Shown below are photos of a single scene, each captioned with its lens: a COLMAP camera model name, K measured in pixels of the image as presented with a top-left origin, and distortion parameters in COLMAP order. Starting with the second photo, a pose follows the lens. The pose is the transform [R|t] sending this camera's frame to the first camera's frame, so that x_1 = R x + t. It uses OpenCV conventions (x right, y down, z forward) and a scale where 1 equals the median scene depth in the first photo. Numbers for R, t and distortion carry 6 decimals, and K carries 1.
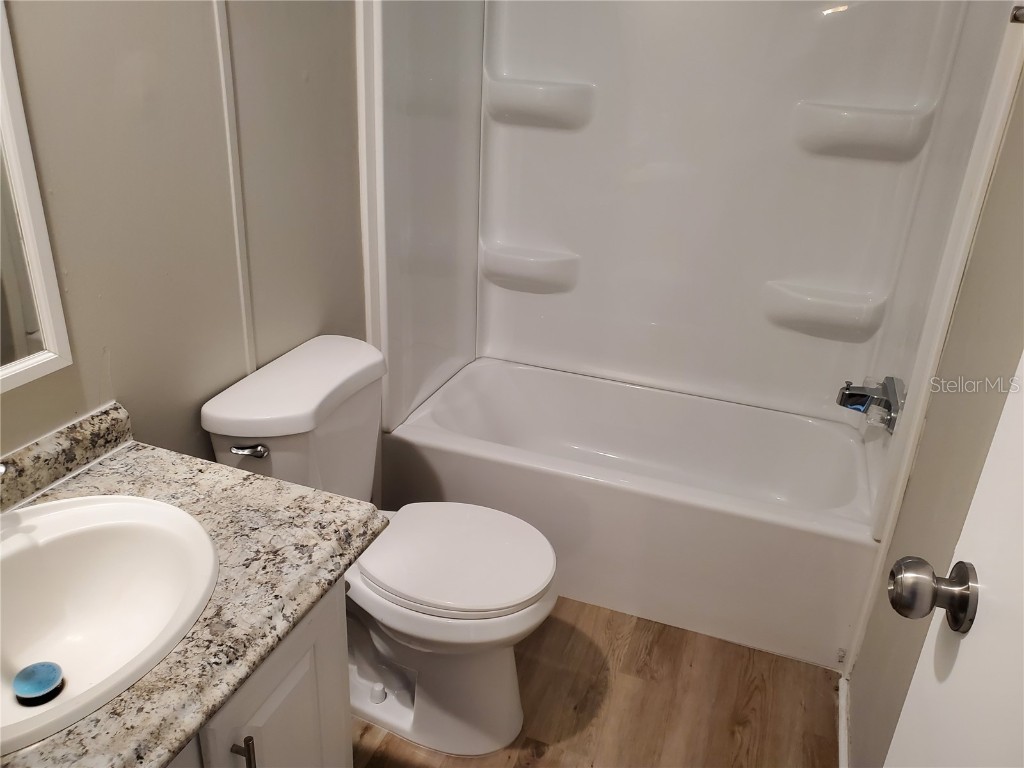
lens RADIAL K [[815.2, 0, 512.8], [0, 815.2, 384.4], [0, 0, 1]] dist [0.038986, -0.011317]
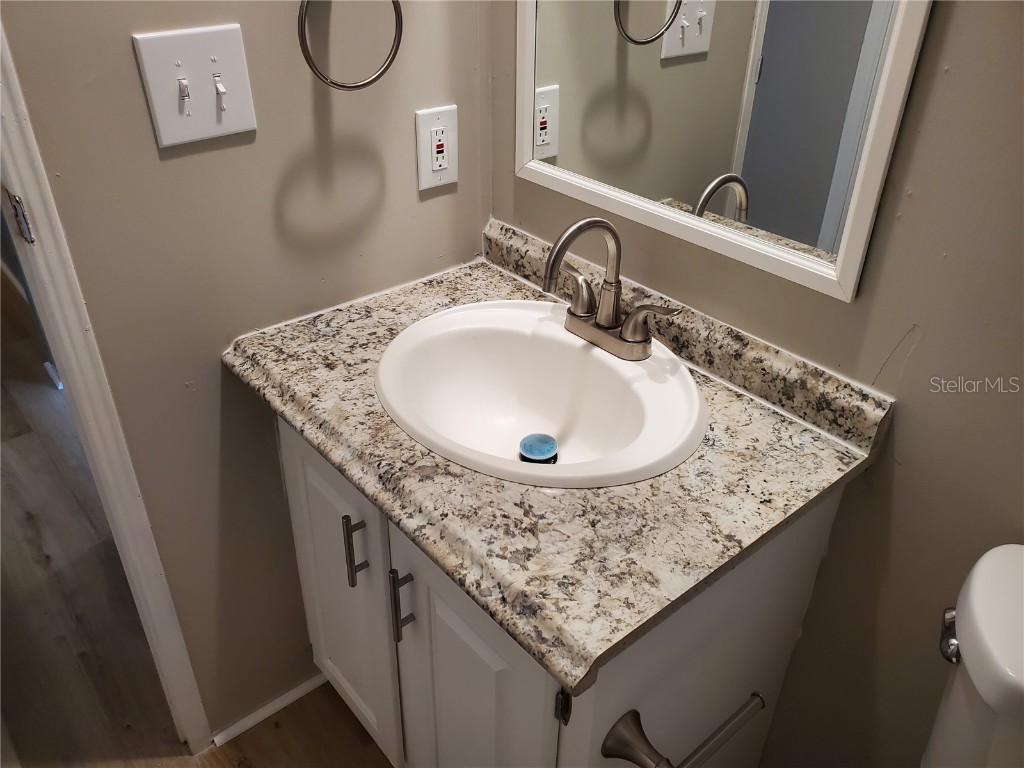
lens RADIAL K [[815.2, 0, 514.7], [0, 815.2, 380.5], [0, 0, 1]] dist [0.038986, -0.011317]
pose [[-0.492787, 0.405945, -0.769656, 0.226737], [-0.396154, 0.682860, 0.613811, -0.324227], [0.774741, 0.607380, -0.175688, 0.962320]]
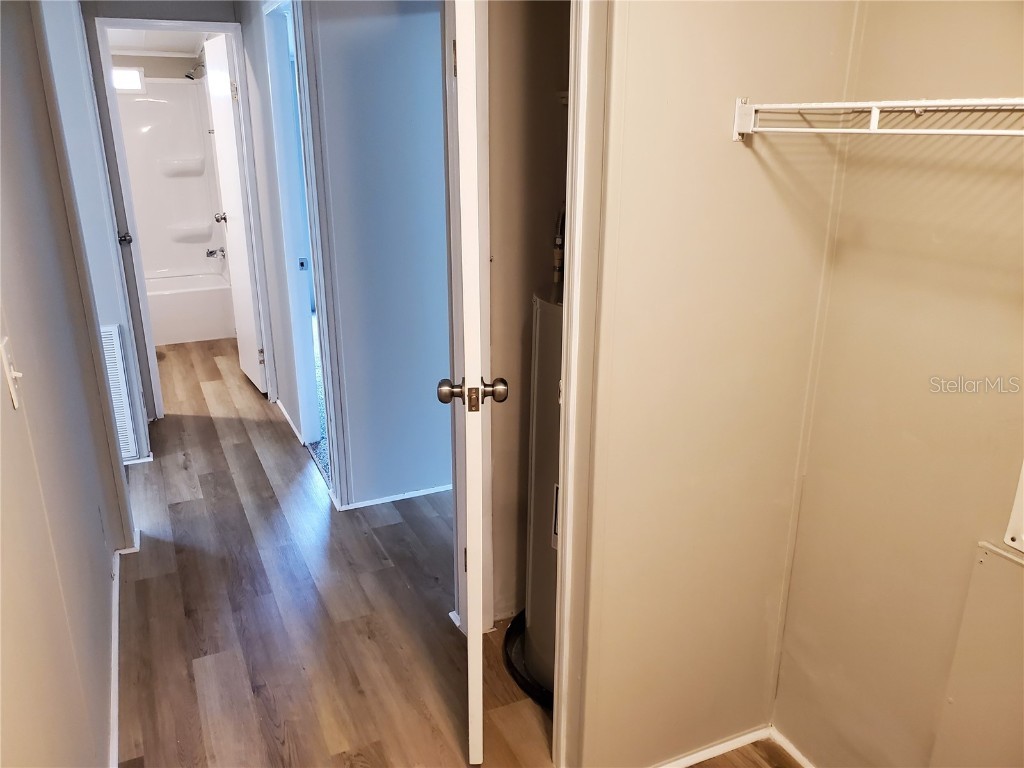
lens RADIAL K [[815.2, 0, 511.4], [0, 815.2, 386.5], [0, 0, 1]] dist [0.038986, -0.011317]
pose [[0.705679, -0.269192, 0.655403, -1.656254], [0.320580, 0.946224, 0.043468, 1.269186], [-0.631859, 0.179435, 0.754027, -3.404898]]
